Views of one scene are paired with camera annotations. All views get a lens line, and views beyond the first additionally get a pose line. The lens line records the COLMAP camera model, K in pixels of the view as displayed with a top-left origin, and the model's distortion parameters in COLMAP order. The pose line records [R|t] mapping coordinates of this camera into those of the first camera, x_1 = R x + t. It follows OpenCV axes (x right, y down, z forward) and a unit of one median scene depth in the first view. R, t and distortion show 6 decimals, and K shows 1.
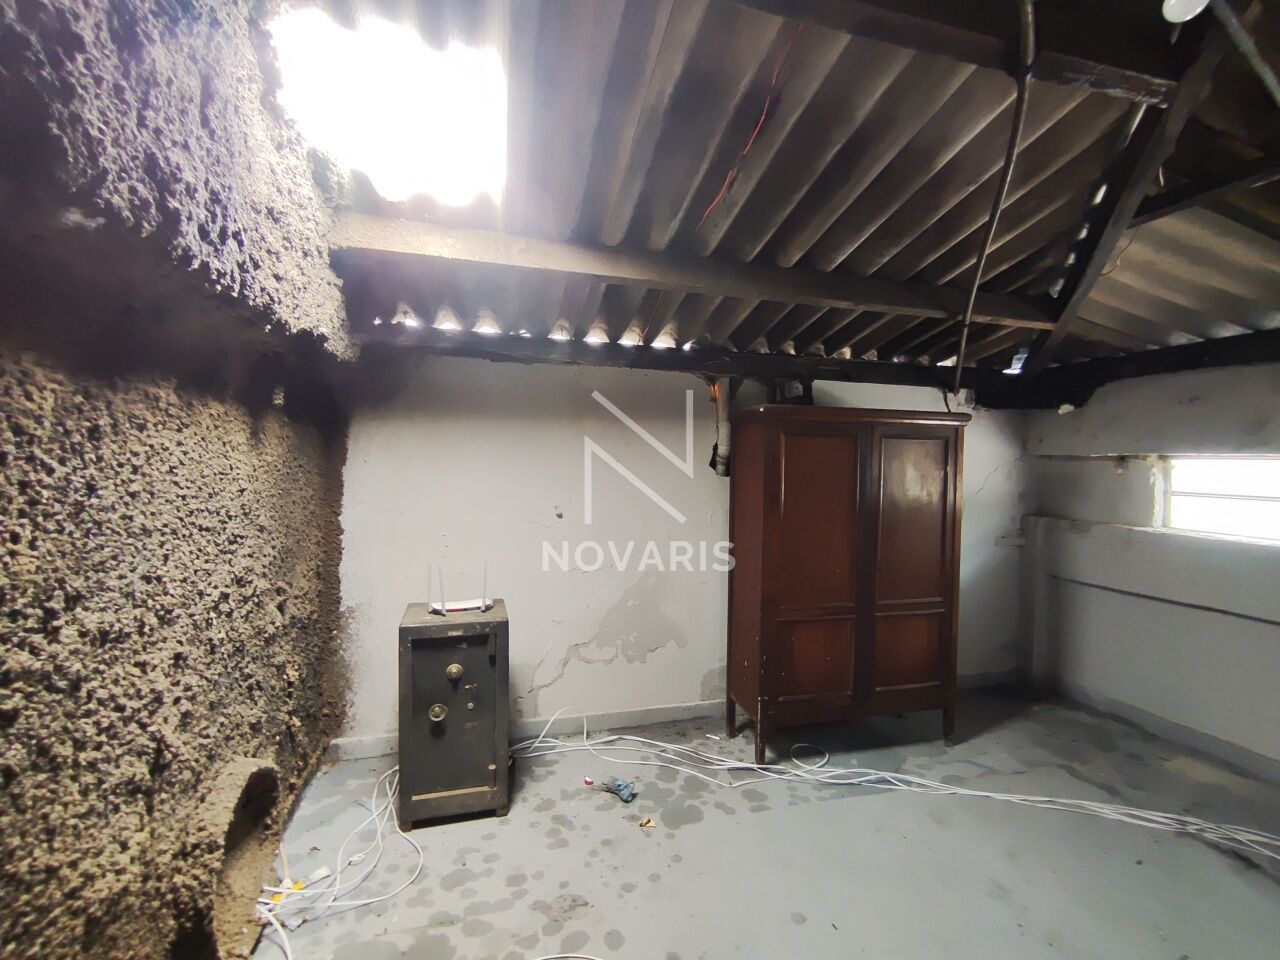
lens RADIAL K [[588.9, 0, 641.9], [0, 588.9, 472.9], [0, 0, 1]] dist [0.006177, -0.003239]
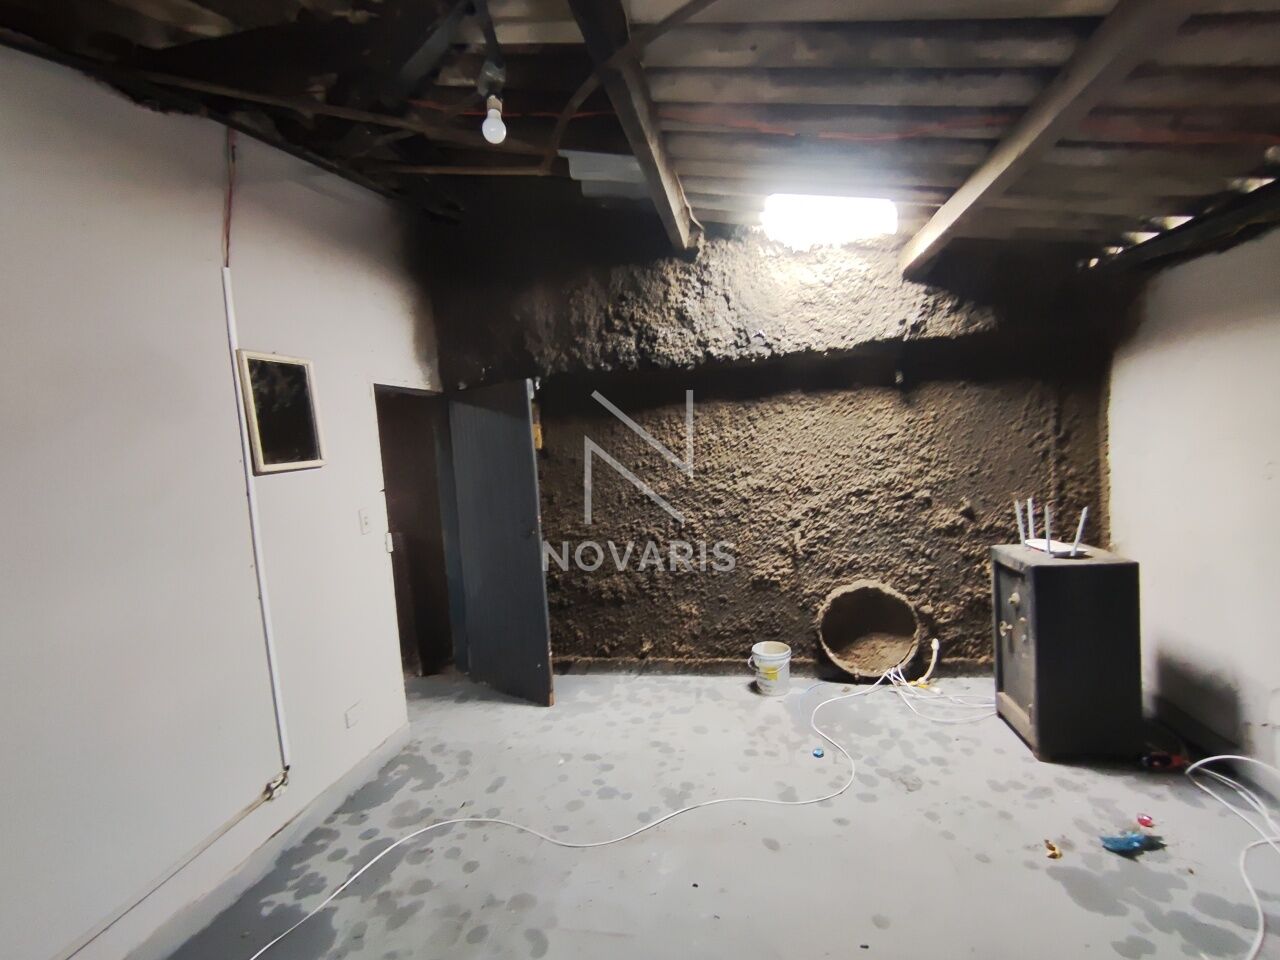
lens RADIAL K [[588.9, 0, 641.8], [0, 588.9, 482.2], [0, 0, 1]] dist [0.006177, -0.003239]
pose [[-0.452254, 0.065414, -0.889487, 1.134665], [0.043196, 0.997743, 0.051412, 0.042824], [0.890843, -0.015171, -0.454058, 1.064631]]
